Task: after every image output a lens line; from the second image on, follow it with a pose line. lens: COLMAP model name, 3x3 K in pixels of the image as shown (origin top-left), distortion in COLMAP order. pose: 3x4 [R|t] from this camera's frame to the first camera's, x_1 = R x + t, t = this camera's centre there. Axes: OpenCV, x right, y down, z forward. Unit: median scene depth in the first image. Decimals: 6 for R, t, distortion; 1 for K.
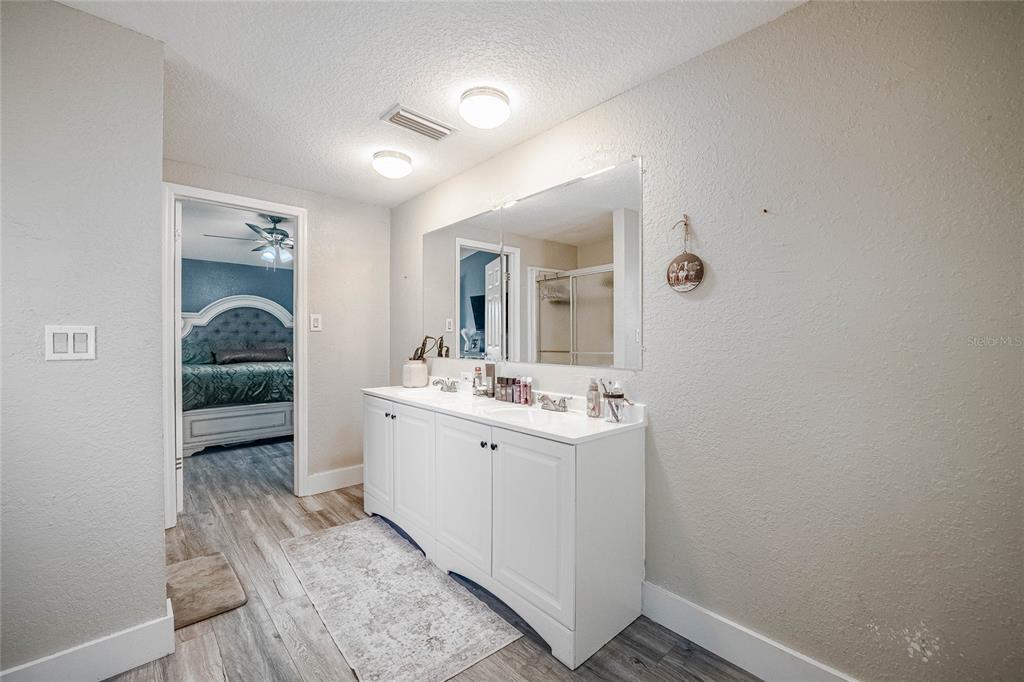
lens RADIAL K [[415.0, 0, 517.7], [0, 415.0, 336.0], [0, 0, 1]] dist [-0.015612, 0.000296]
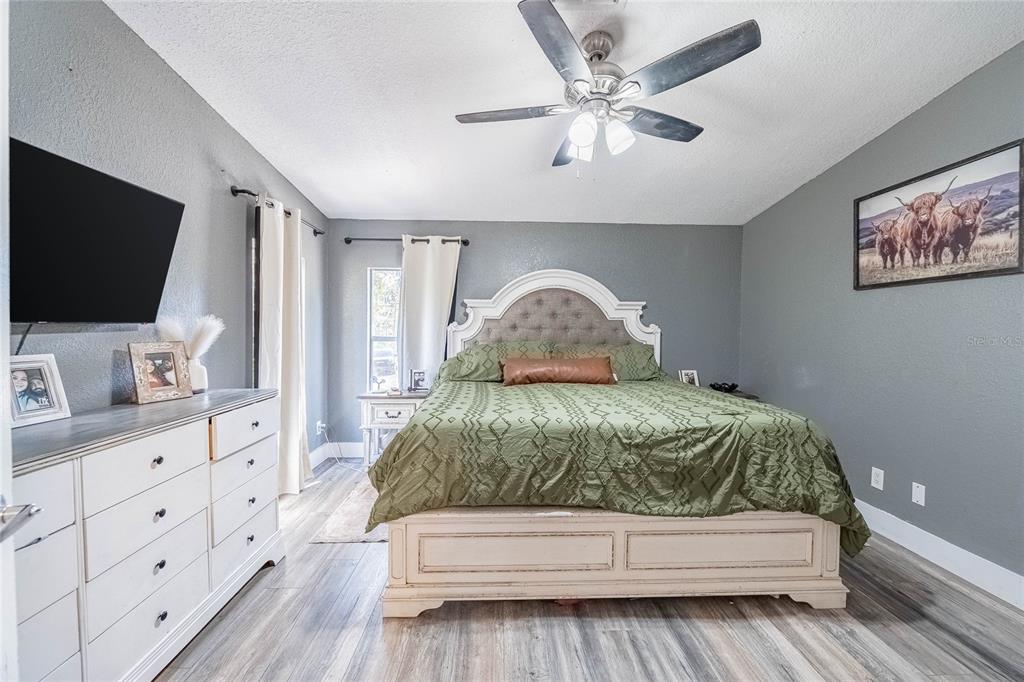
lens RADIAL K [[415.0, 0, 516.4], [0, 415.0, 341.5], [0, 0, 1]] dist [-0.015612, 0.000296]
pose [[0.757895, 0.025116, -0.651893, -0.400394], [-0.006650, 0.999504, 0.030778, -0.011498], [0.652343, -0.018991, 0.757686, 0.676808]]
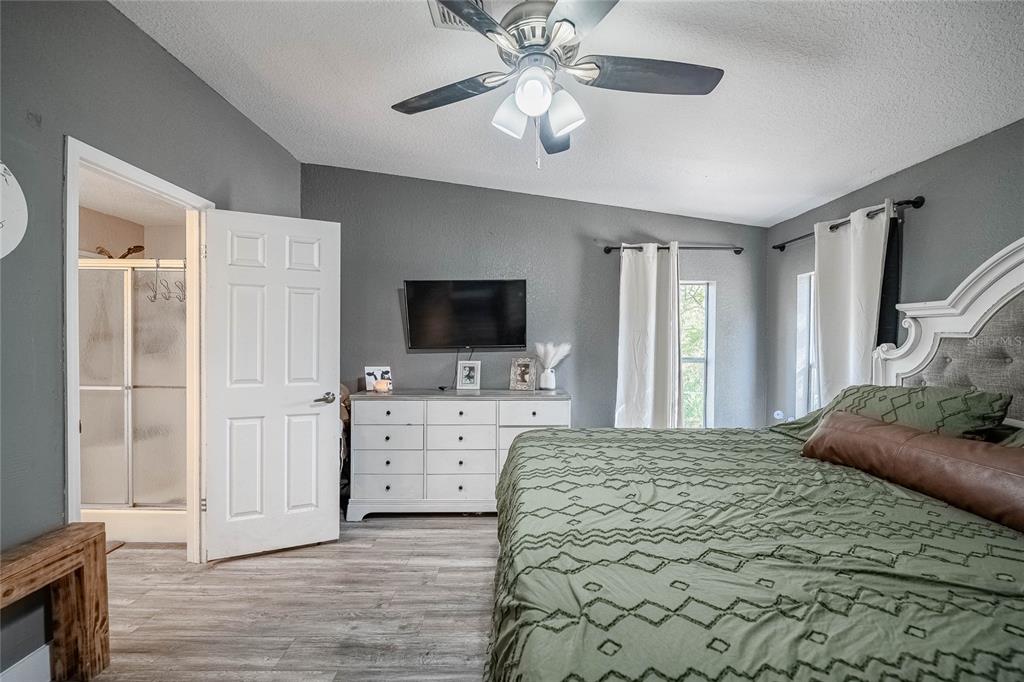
lens RADIAL K [[415.0, 0, 503.5], [0, 415.0, 343.2], [0, 0, 1]] dist [-0.015612, 0.000296]
pose [[-0.693809, 0.004805, -0.720143, -0.370920], [-0.002604, 0.999954, 0.009181, -0.029679], [0.720155, 0.008245, -0.693765, 1.267183]]
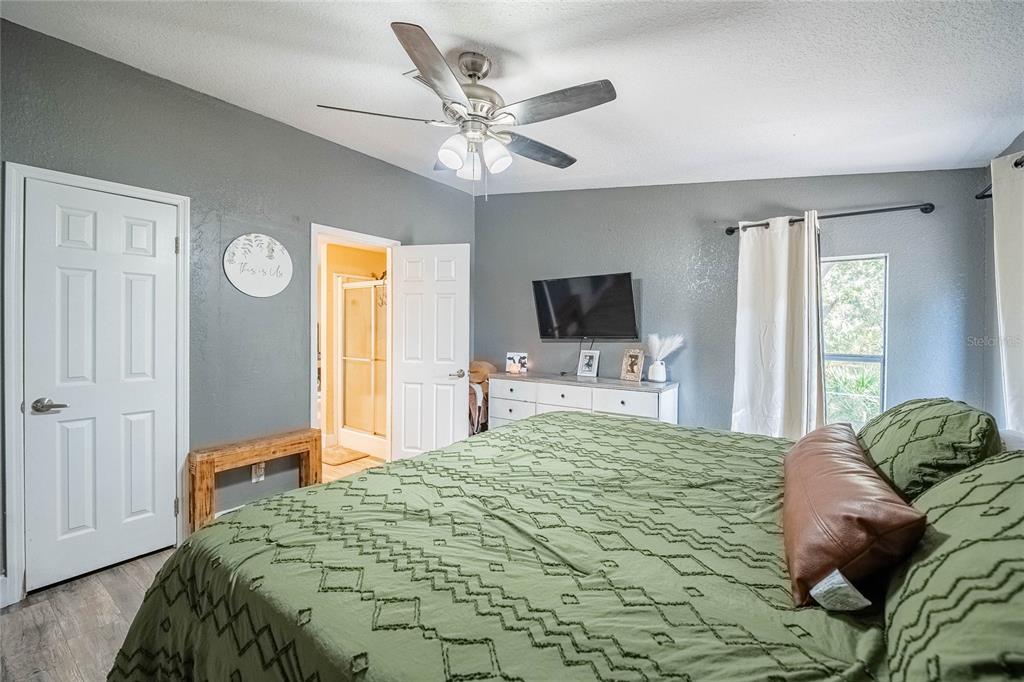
lens RADIAL K [[415.0, 0, 509.3], [0, 415.0, 334.7], [0, 0, 1]] dist [-0.015612, 0.000296]
pose [[-0.985564, -0.000974, -0.169299, -0.587980], [-0.003327, 0.999902, 0.013614, -0.032330], [0.169269, 0.013981, -0.985471, 1.493280]]
